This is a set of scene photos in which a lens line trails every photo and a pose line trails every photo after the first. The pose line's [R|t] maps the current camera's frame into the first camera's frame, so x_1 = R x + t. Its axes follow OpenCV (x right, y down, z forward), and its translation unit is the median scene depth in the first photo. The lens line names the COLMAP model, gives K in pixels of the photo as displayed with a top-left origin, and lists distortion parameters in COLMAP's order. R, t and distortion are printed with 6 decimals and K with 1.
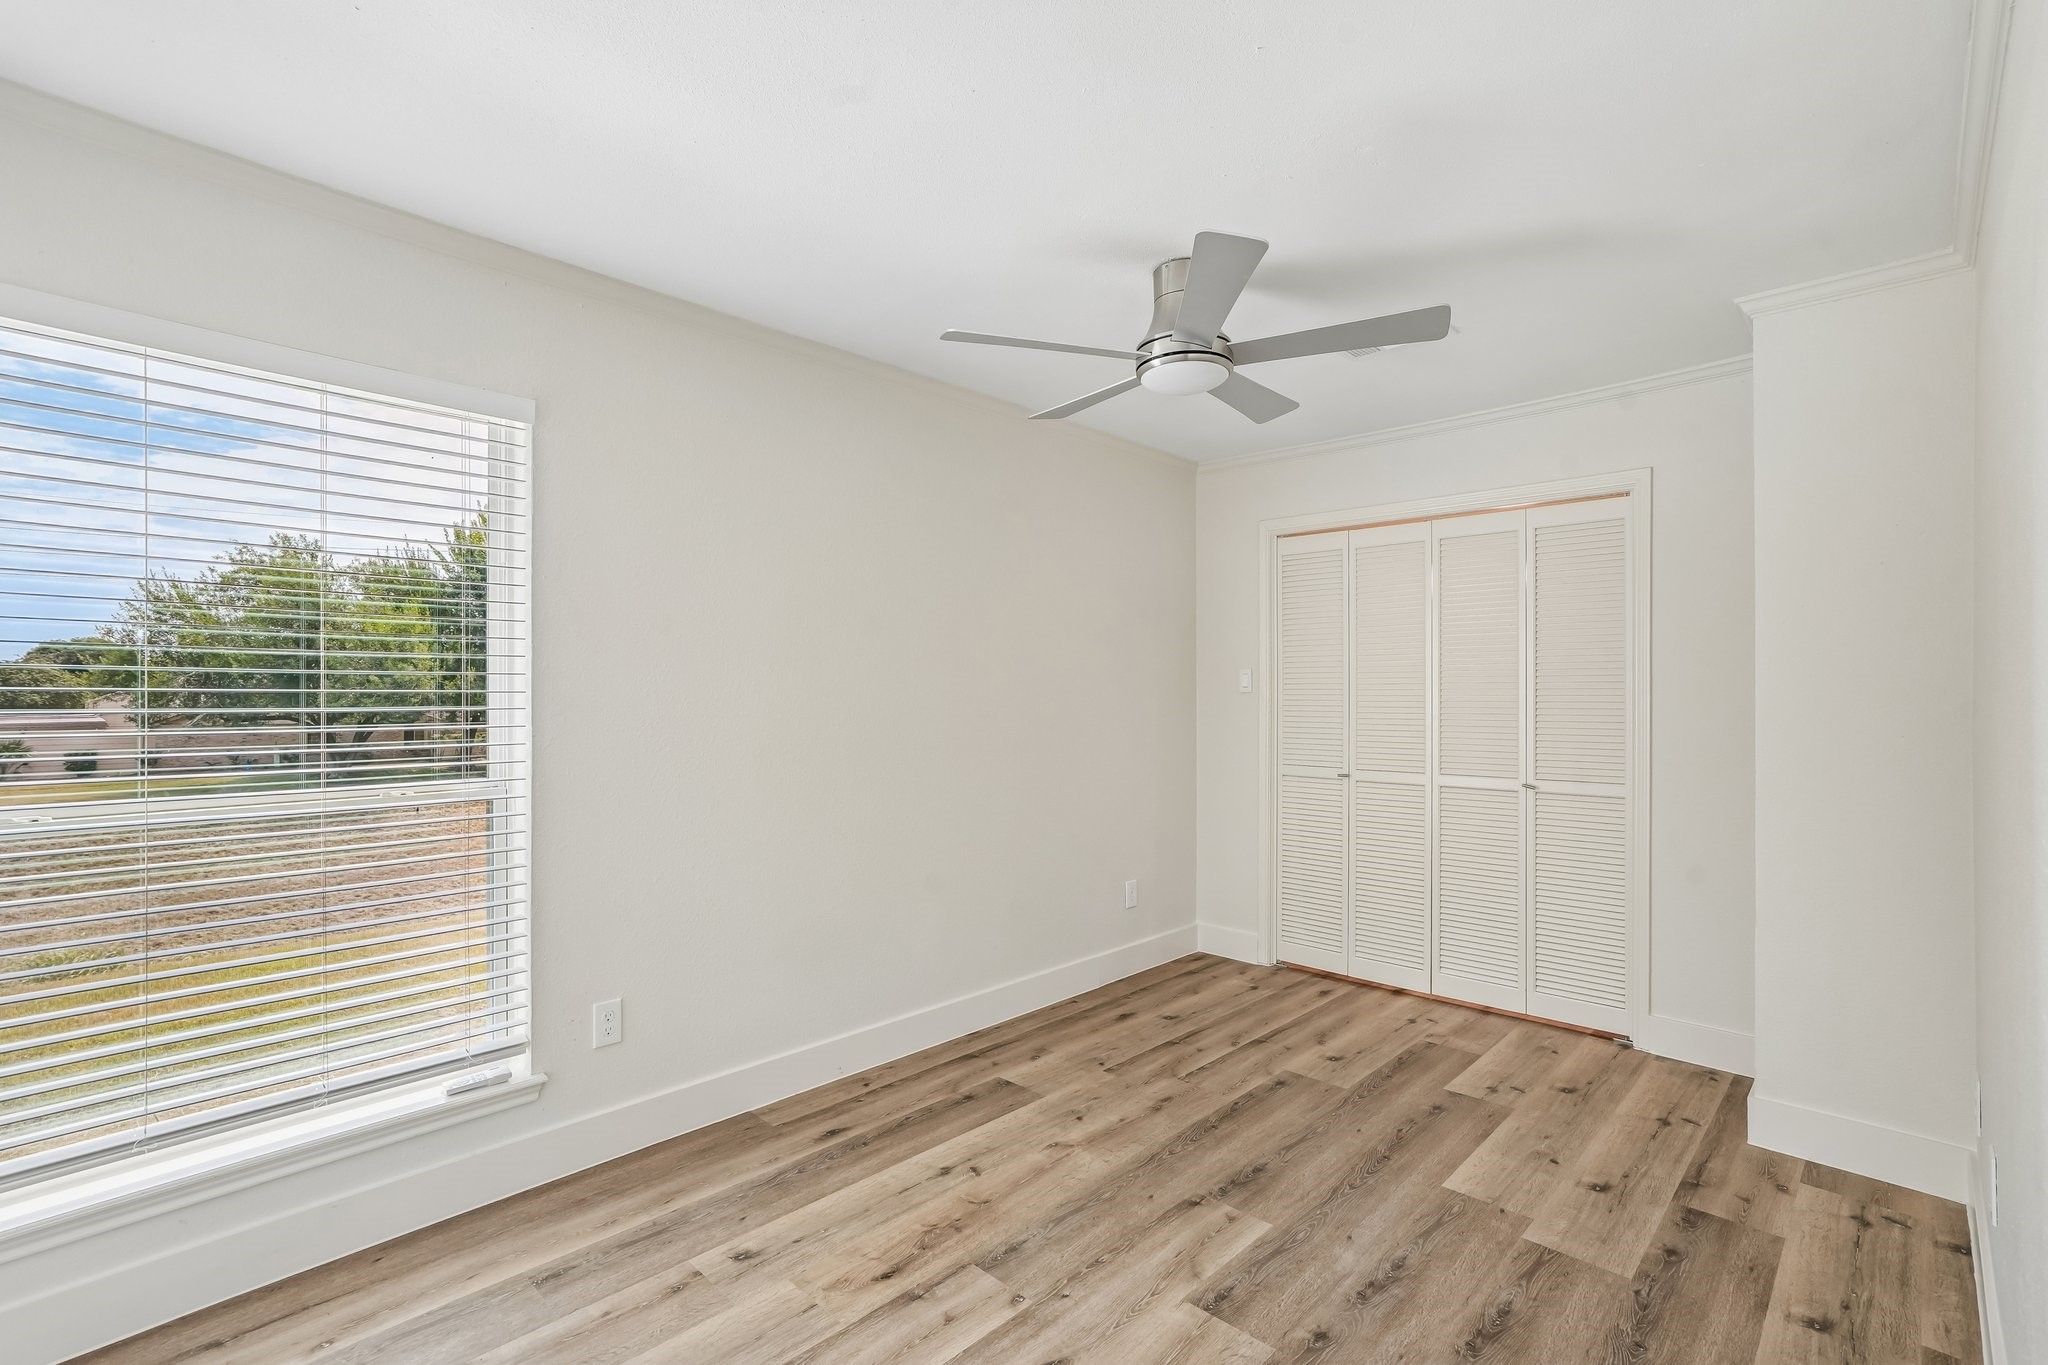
lens RADIAL K [[947.5, 0, 1023.6], [0, 947.5, 689.1], [0, 0, 1]] dist [0.000237, 0.000623]
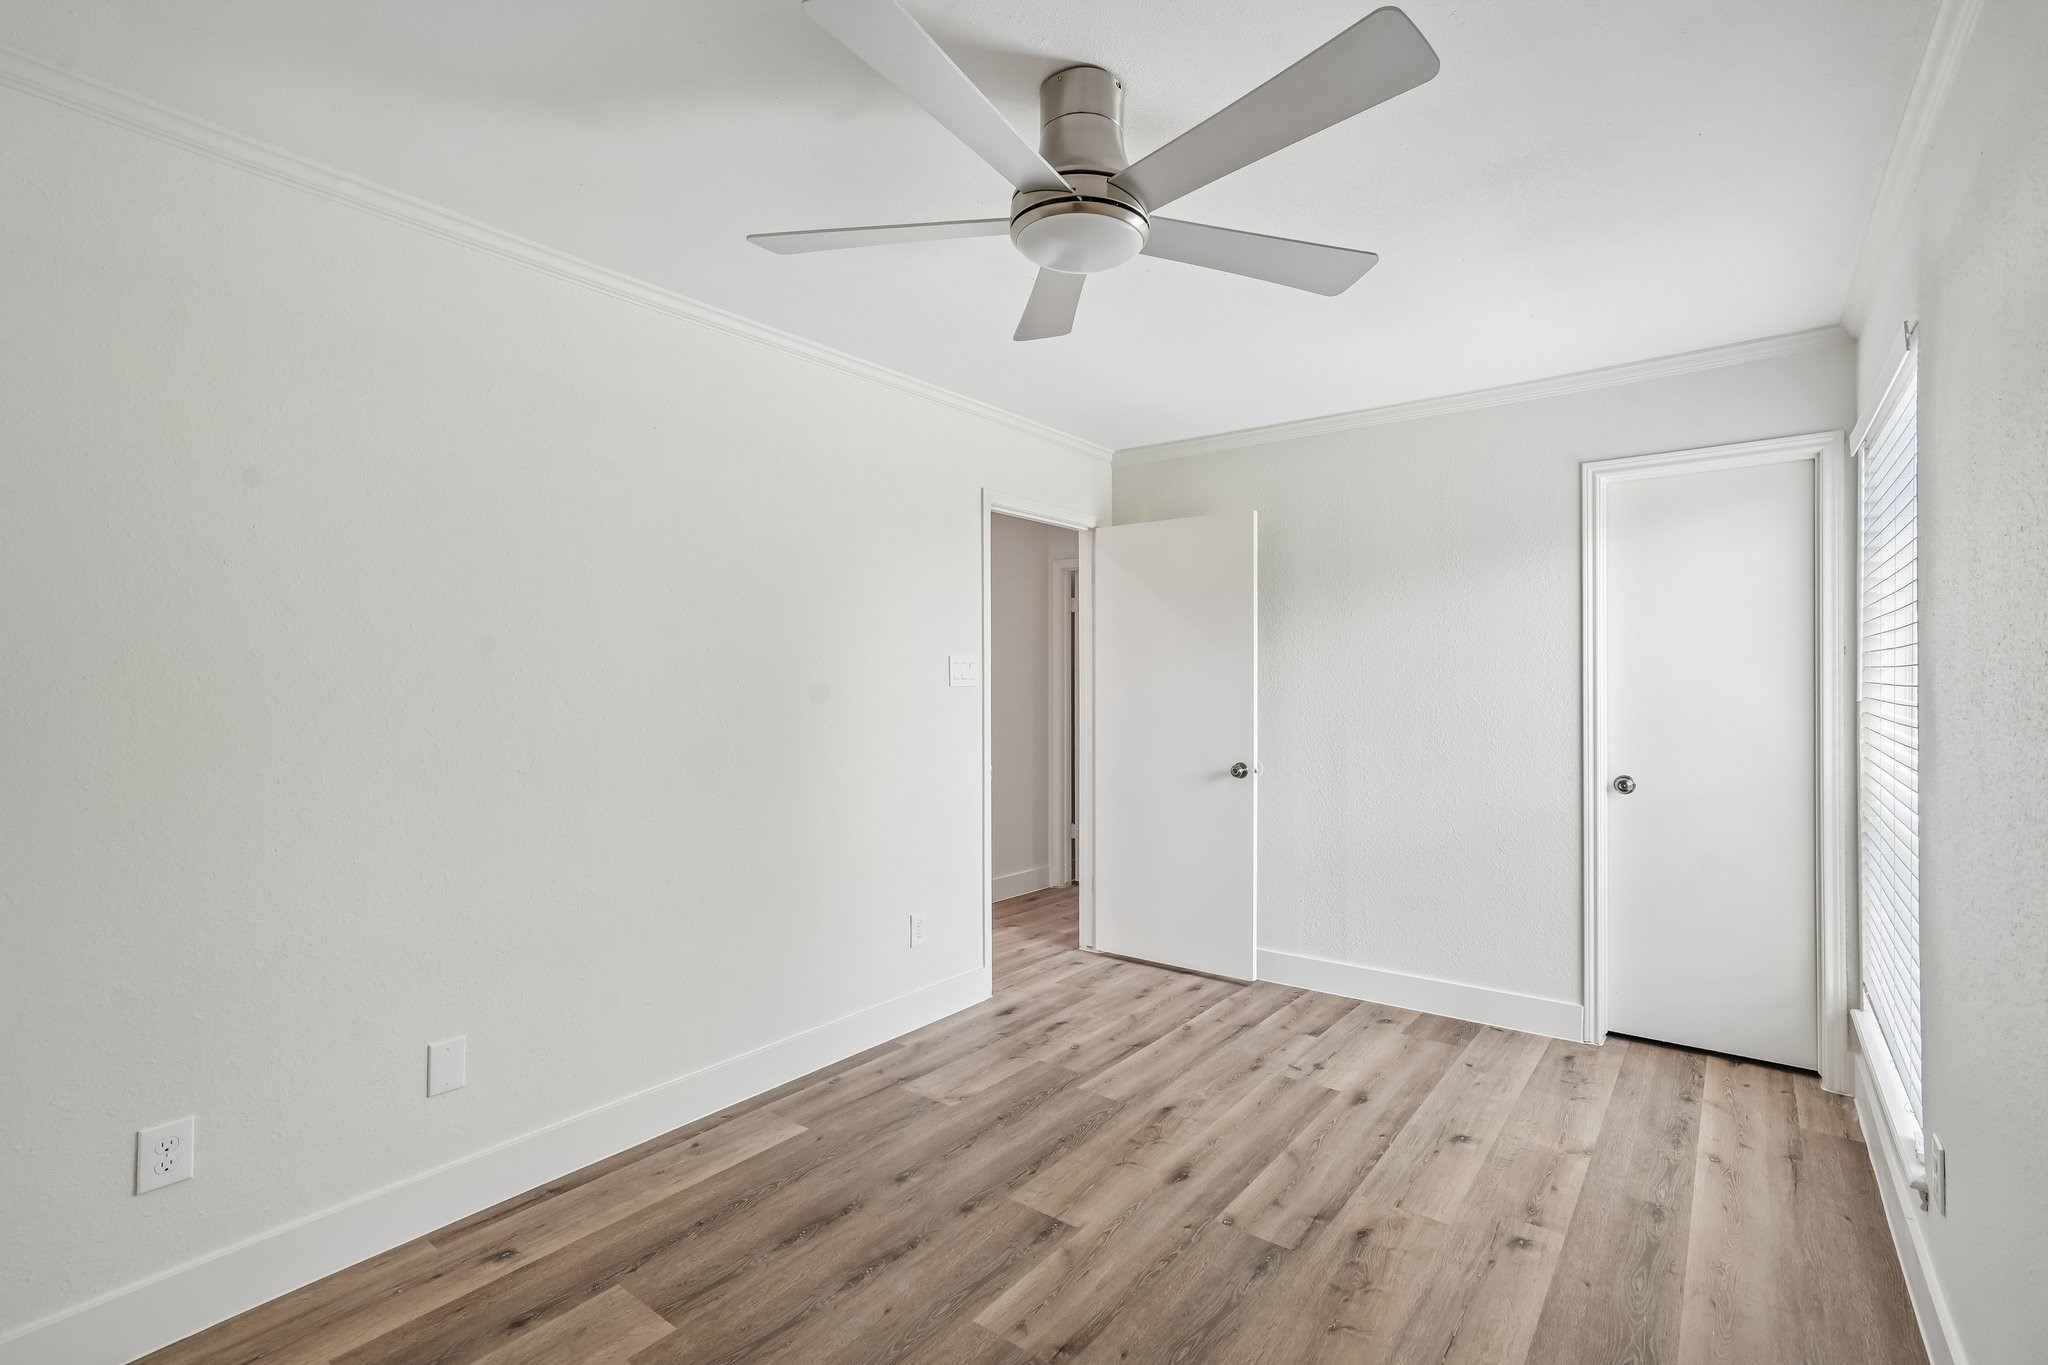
lens RADIAL K [[947.5, 0, 1023.6], [0, 947.5, 689.1], [0, 0, 1]] dist [0.000237, 0.000623]
pose [[-0.994137, 0.001112, -0.108126, 0.333815], [0.000657, 0.999991, 0.004240, 0.018026], [0.108130, 0.004145, -0.994128, 1.974848]]
